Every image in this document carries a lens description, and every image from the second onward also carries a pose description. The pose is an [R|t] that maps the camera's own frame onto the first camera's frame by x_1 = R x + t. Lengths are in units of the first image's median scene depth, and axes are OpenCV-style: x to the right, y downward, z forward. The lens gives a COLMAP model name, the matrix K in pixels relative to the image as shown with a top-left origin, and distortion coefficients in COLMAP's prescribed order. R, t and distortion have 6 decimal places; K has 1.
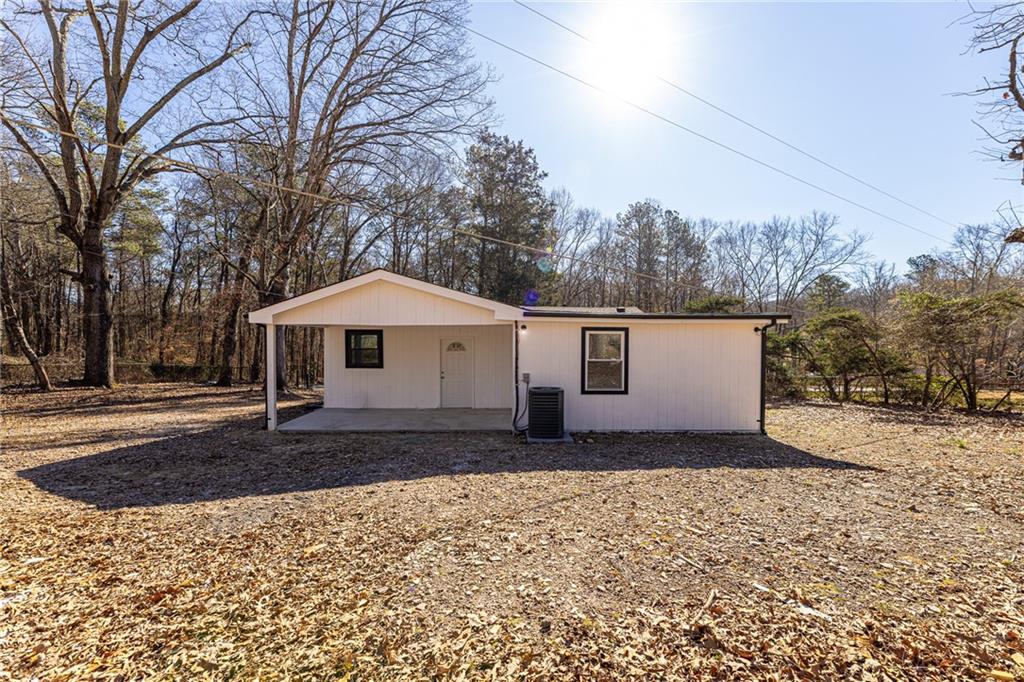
lens RADIAL K [[409.4, 0, 511.9], [0, 409.4, 340.4], [0, 0, 1]] dist [-0.000558, -0.000255]
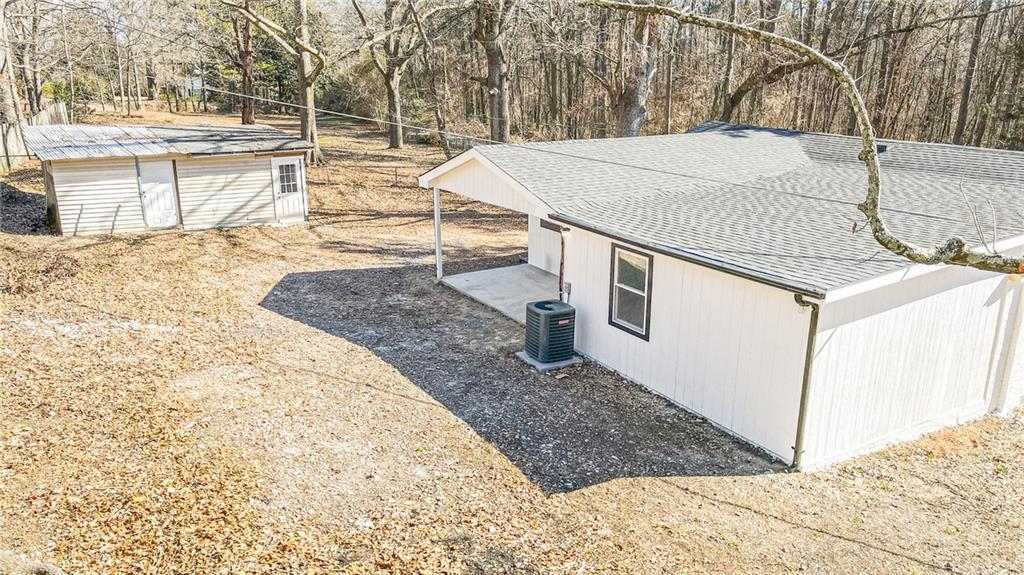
lens RADIAL K [[725.7, 0, 511.1], [0, 725.7, 288.9], [0, 0, 1]] dist [-0.001762, -0.000205]
pose [[0.514034, 0.240605, -0.823334, 1.230426], [-0.008954, 0.961307, 0.275335, -0.325216], [0.857723, -0.134160, 0.496298, 0.140227]]
